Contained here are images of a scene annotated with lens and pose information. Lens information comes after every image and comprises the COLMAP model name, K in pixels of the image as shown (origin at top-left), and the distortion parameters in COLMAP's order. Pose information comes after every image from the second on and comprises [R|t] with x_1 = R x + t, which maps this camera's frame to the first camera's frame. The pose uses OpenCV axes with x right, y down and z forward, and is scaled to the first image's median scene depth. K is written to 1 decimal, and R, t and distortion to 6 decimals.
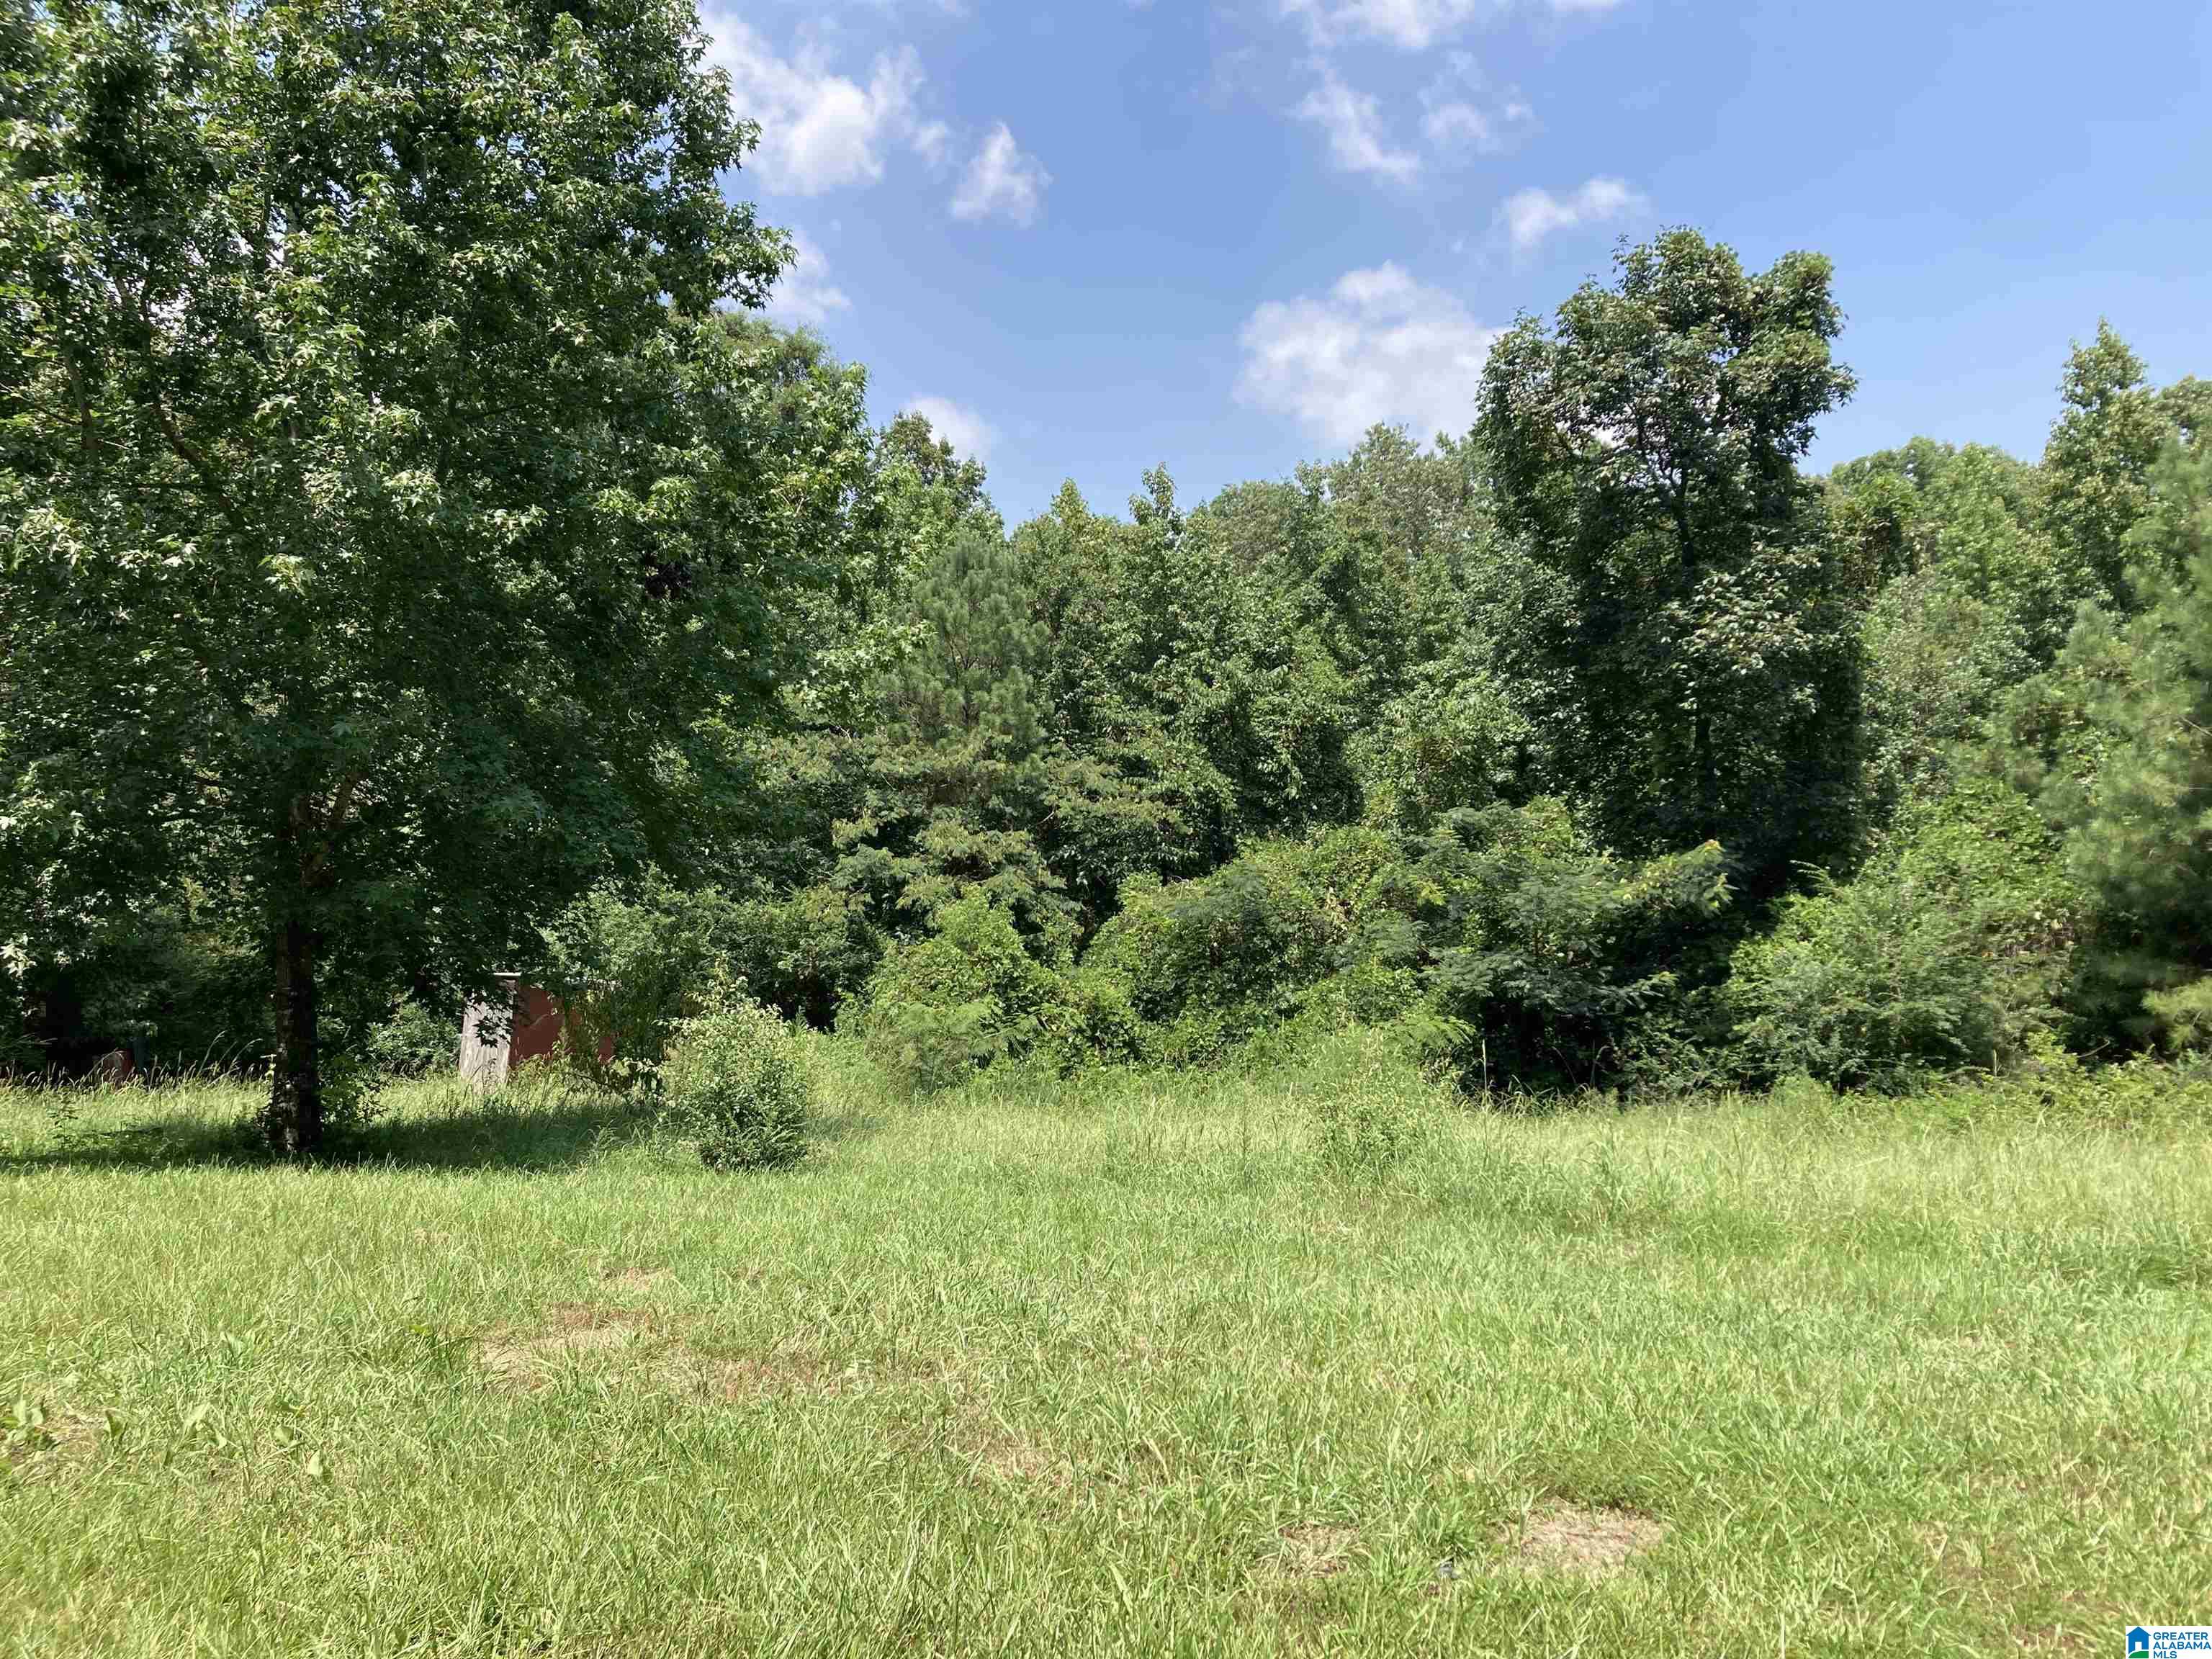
lens RADIAL K [[1838.1, 0, 1110.0], [0, 1838.1, 831.1], [0, 0, 1]] dist [0.012868, 0.005445]
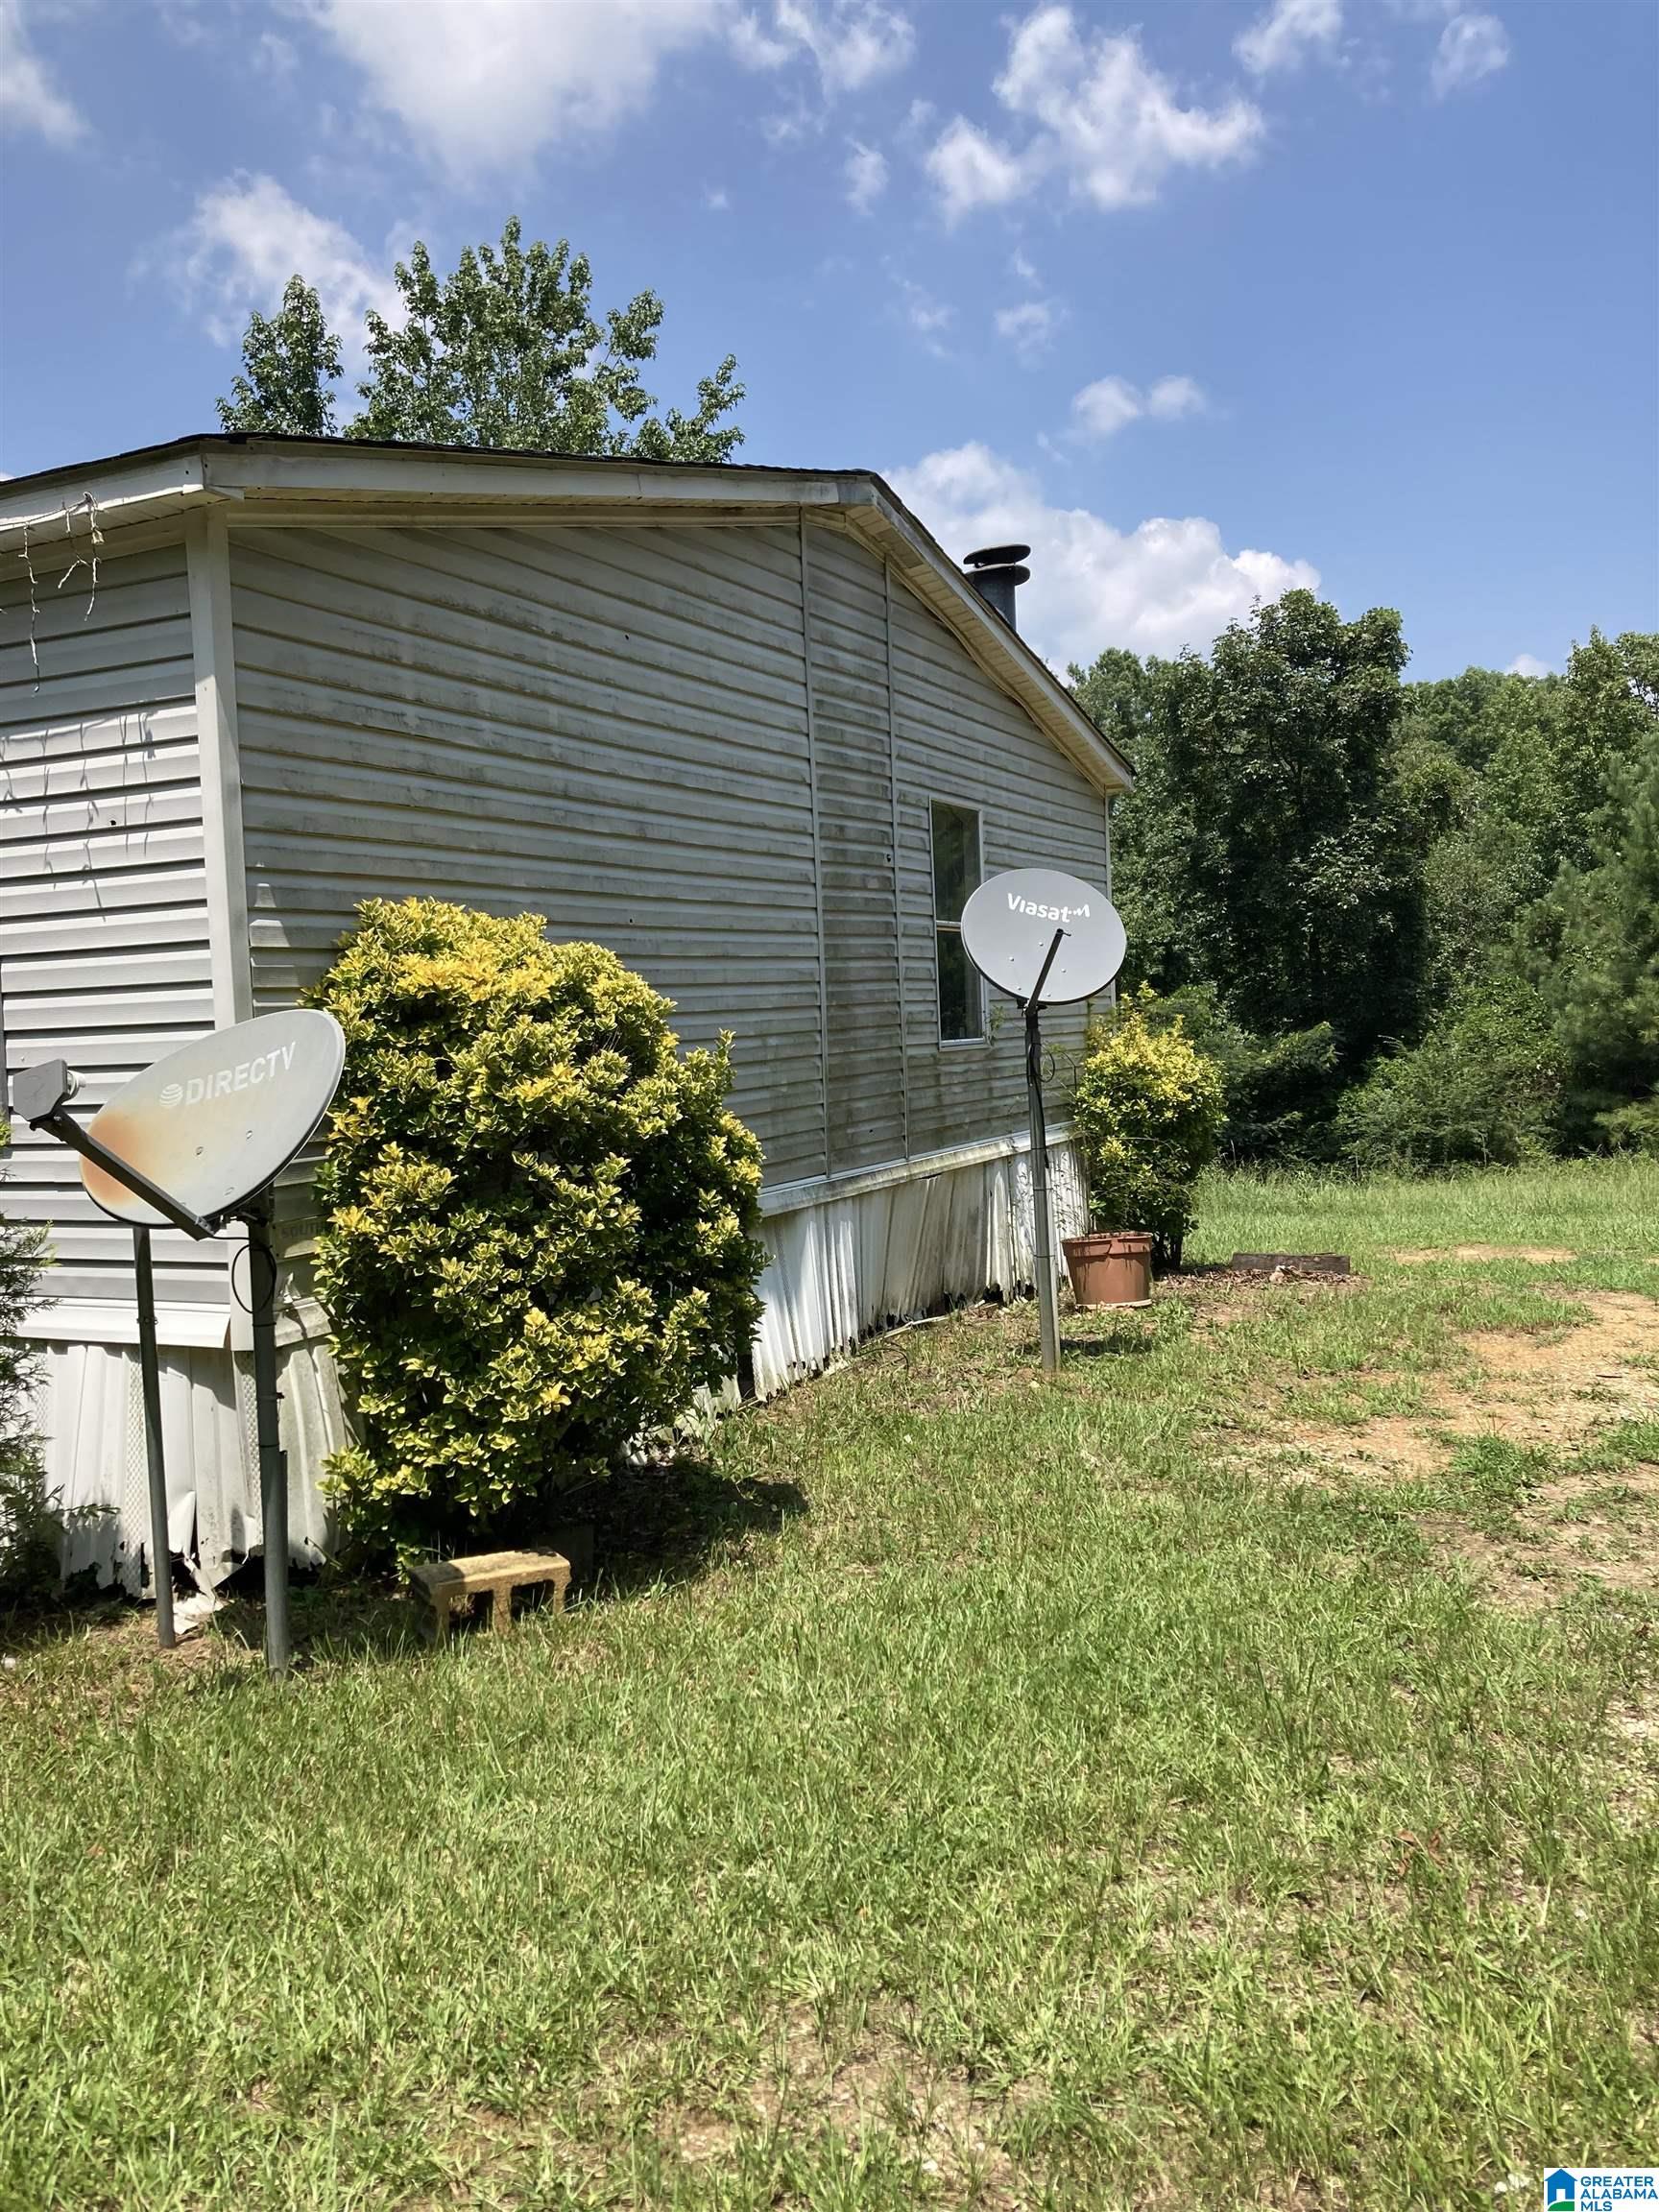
lens RADIAL K [[1838.1, 0, 825.3], [0, 1838.1, 1103.4], [0, 0, 1]] dist [0.012868, 0.005445]
pose [[0.997287, -0.029801, 0.067310, -0.165219], [0.026207, 0.998215, 0.053674, -0.018505], [-0.068790, -0.051764, 0.996287, -0.421990]]
